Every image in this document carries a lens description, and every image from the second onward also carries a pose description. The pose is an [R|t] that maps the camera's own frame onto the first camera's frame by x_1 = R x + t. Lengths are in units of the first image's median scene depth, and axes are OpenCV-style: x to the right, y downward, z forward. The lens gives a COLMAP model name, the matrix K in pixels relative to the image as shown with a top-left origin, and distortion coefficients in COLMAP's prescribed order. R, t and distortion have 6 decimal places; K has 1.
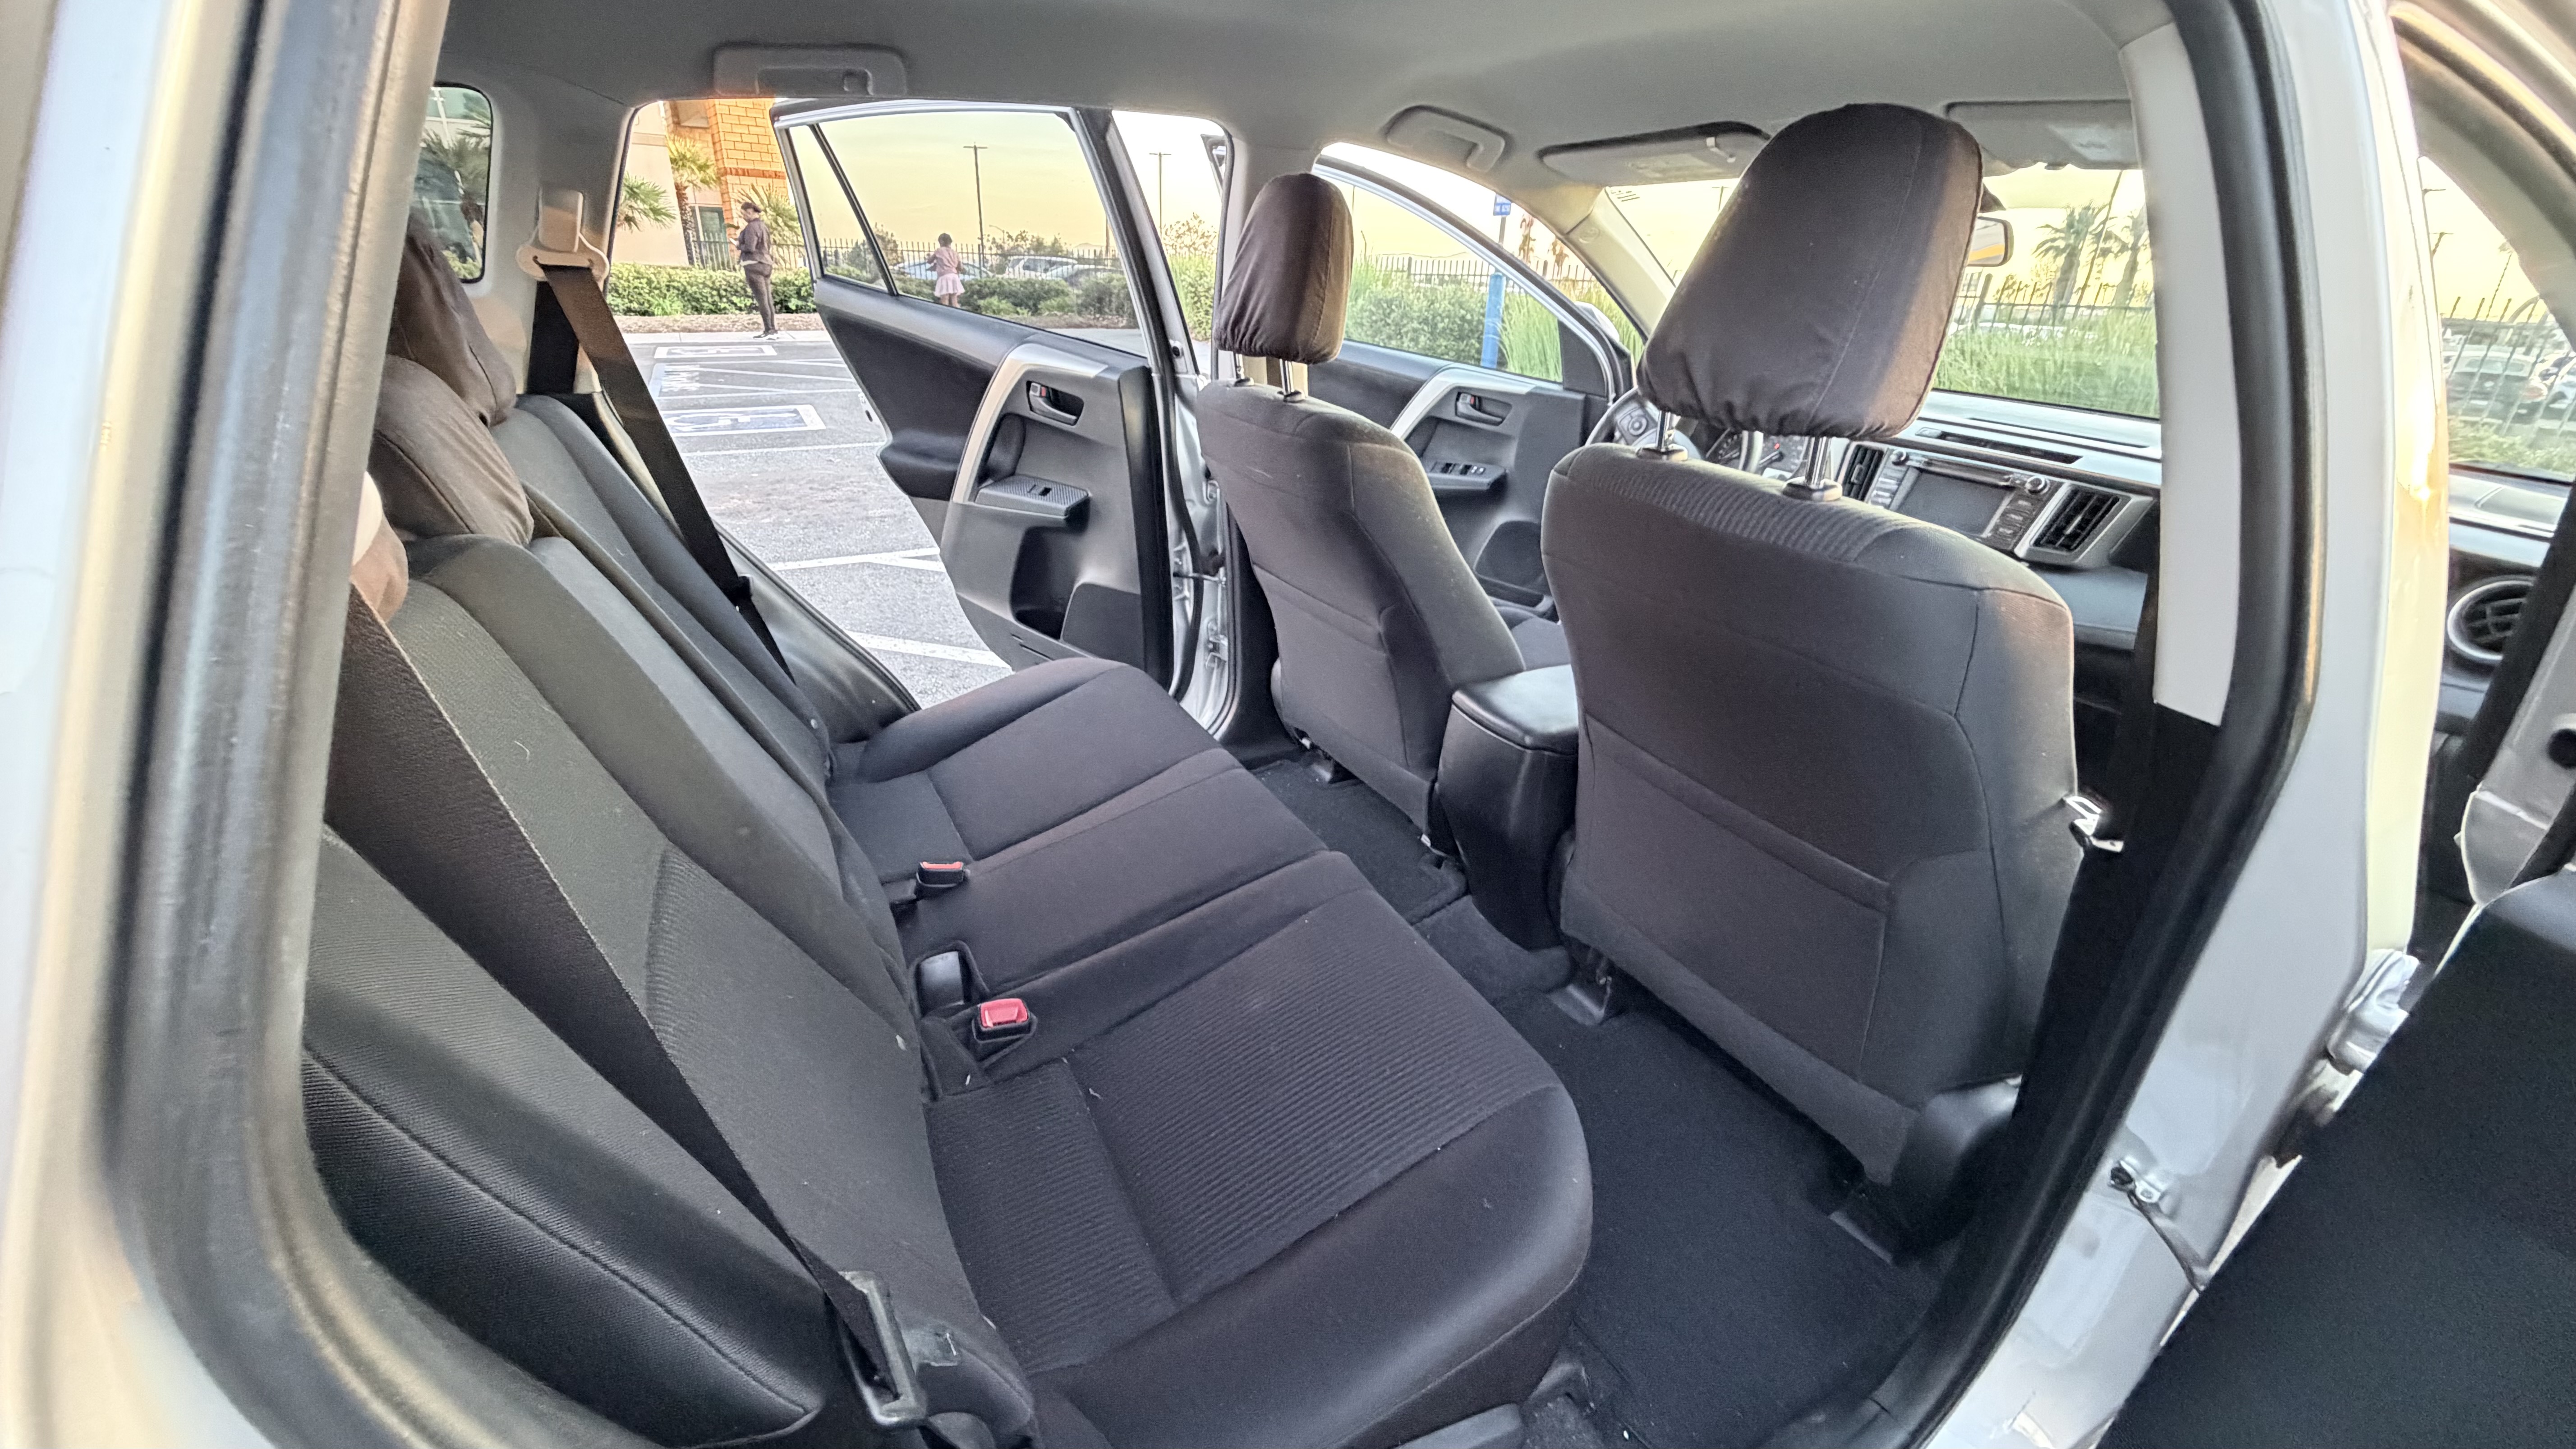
lens RADIAL K [[1015.2, 0, 1279.3], [0, 1015.2, 720.5], [0, 0, 1]] dist [-0.004725, -0.000188]
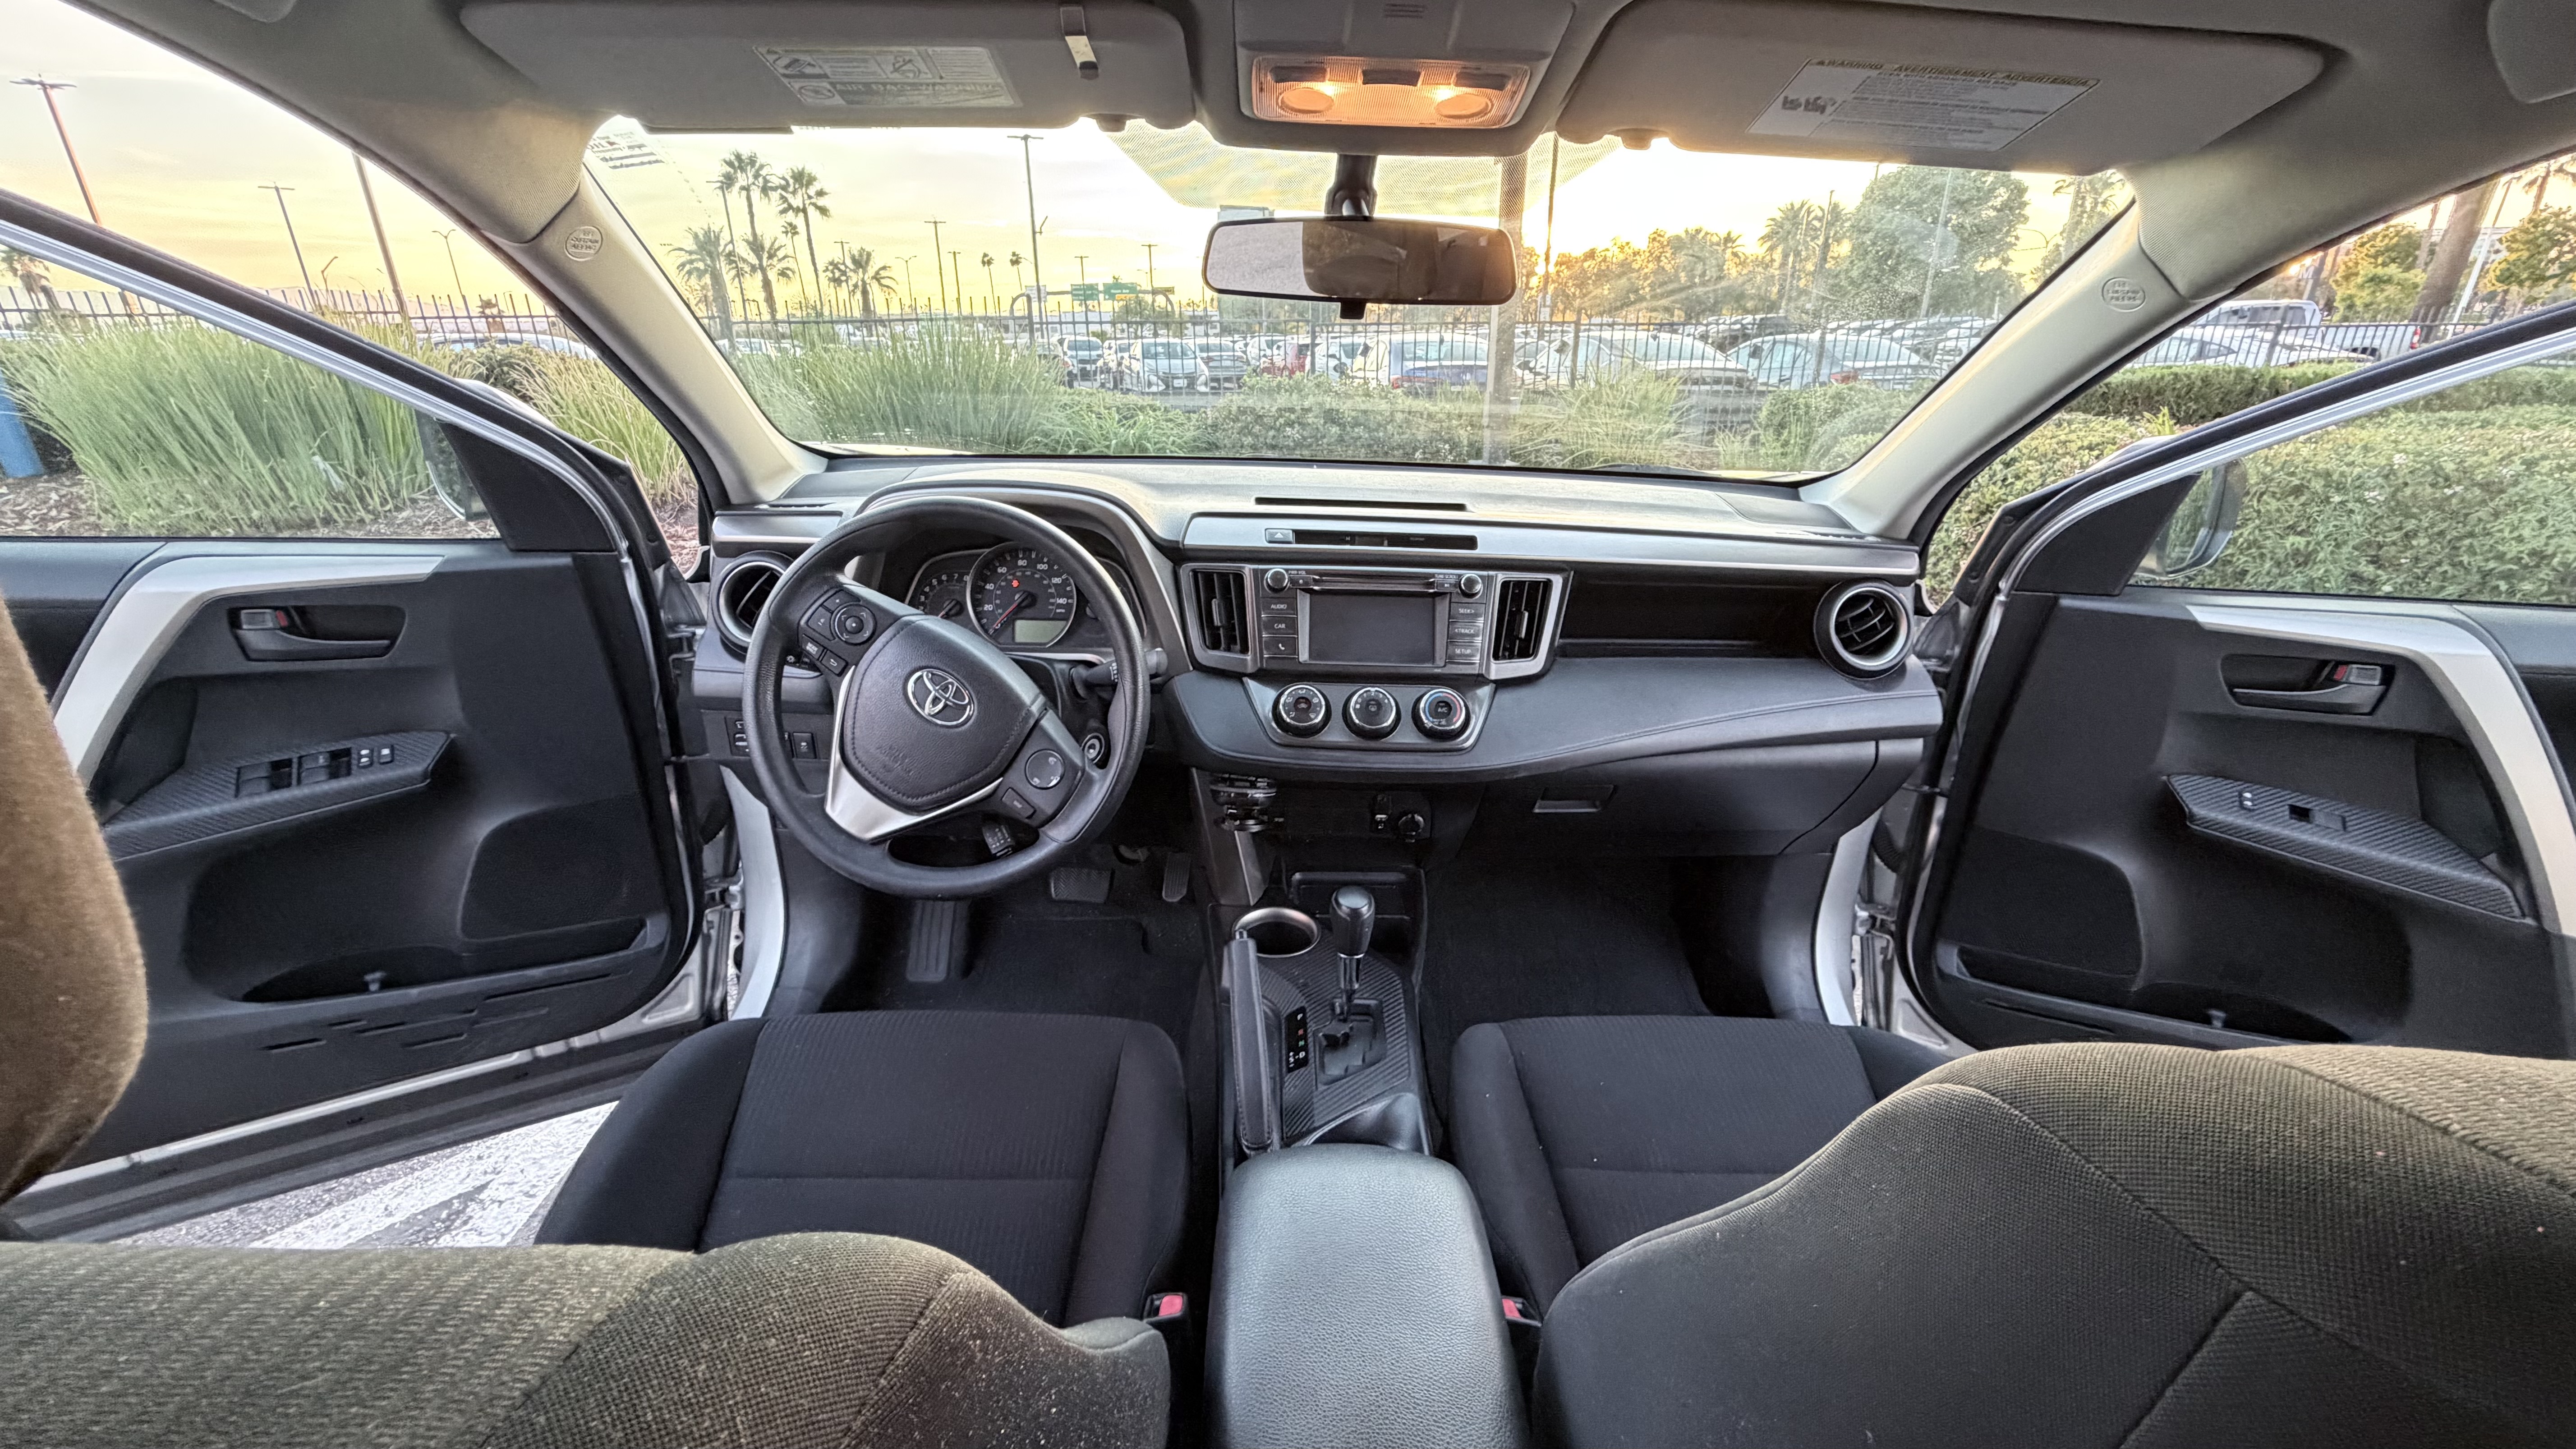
lens RADIAL K [[1015.2, 0, 1279.3], [0, 1015.2, 720.5], [0, 0, 1]] dist [-0.004725, -0.000188]
pose [[0.460785, -0.358488, 0.811889, 0.002985], [0.372756, 0.908367, 0.189532, -0.030778], [-0.805438, 0.215303, 0.552190, 0.065761]]
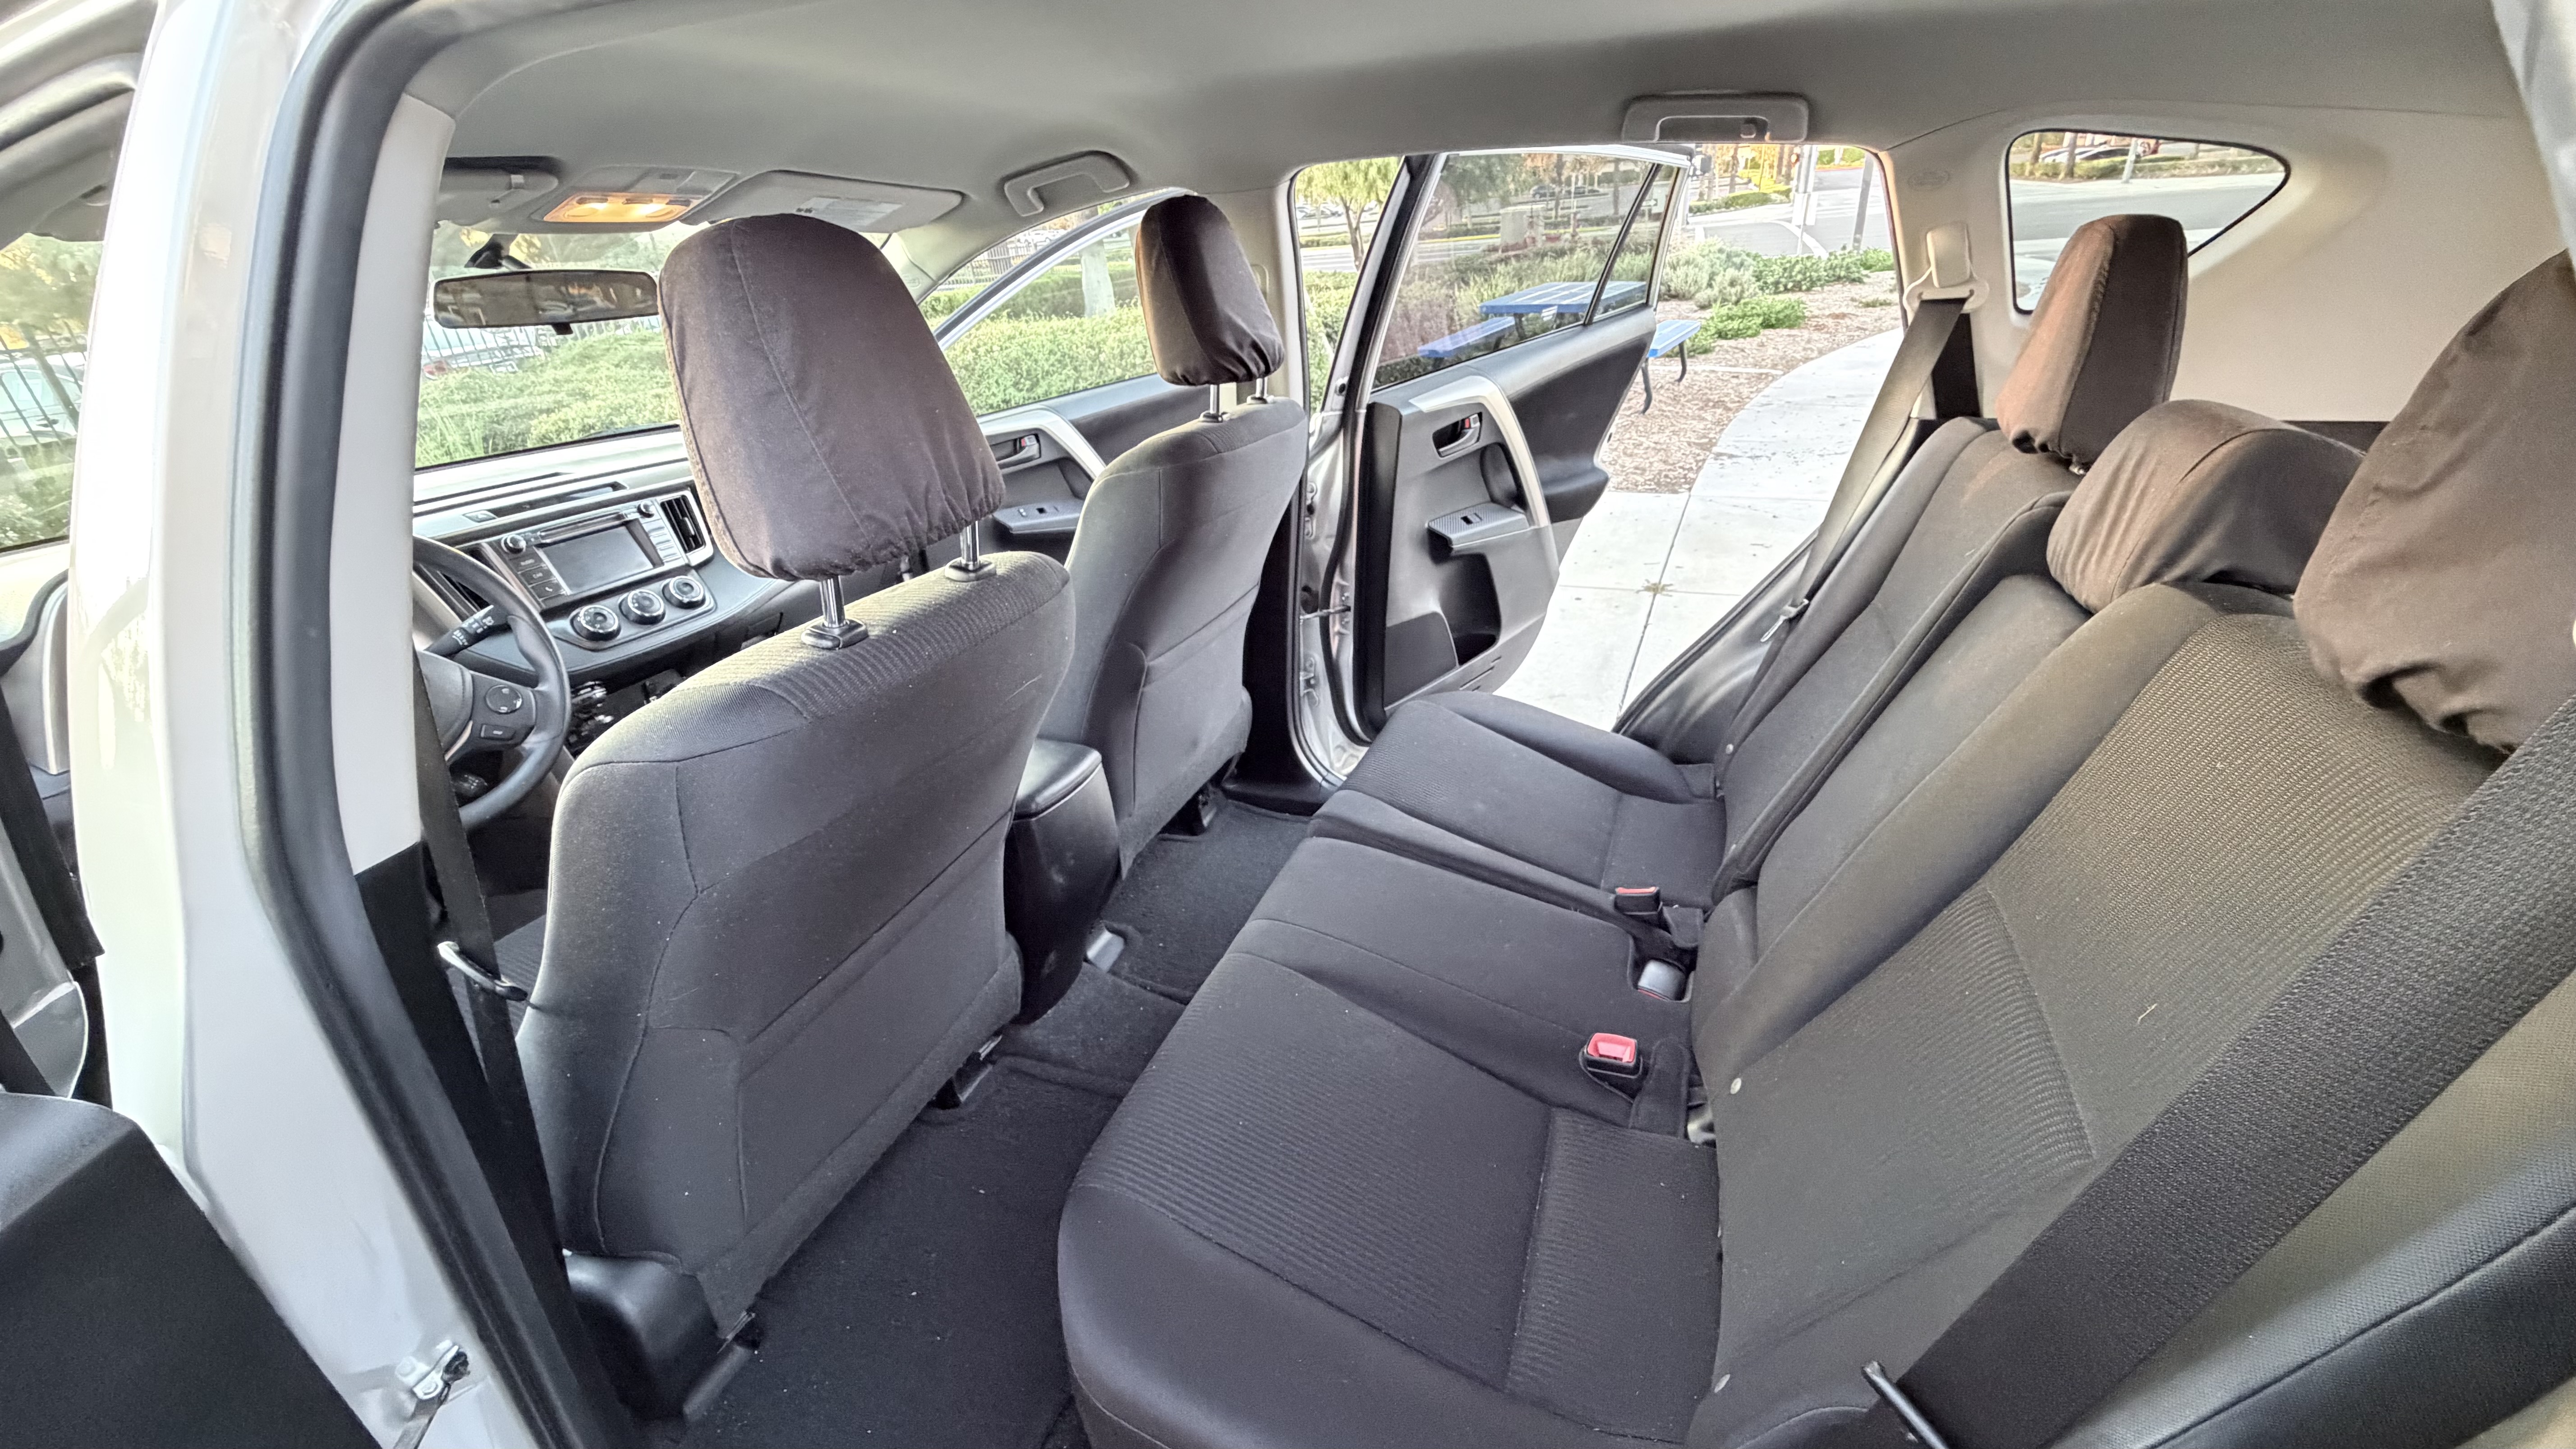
lens RADIAL K [[1015.2, 0, 1279.3], [0, 1015.2, 720.5], [0, 0, 1]] dist [-0.004725, -0.000188]
pose [[-0.654567, -0.319252, 0.685288, -0.047747], [0.351196, 0.674310, 0.649590, -0.050234], [-0.669480, 0.665871, -0.329261, 0.096667]]
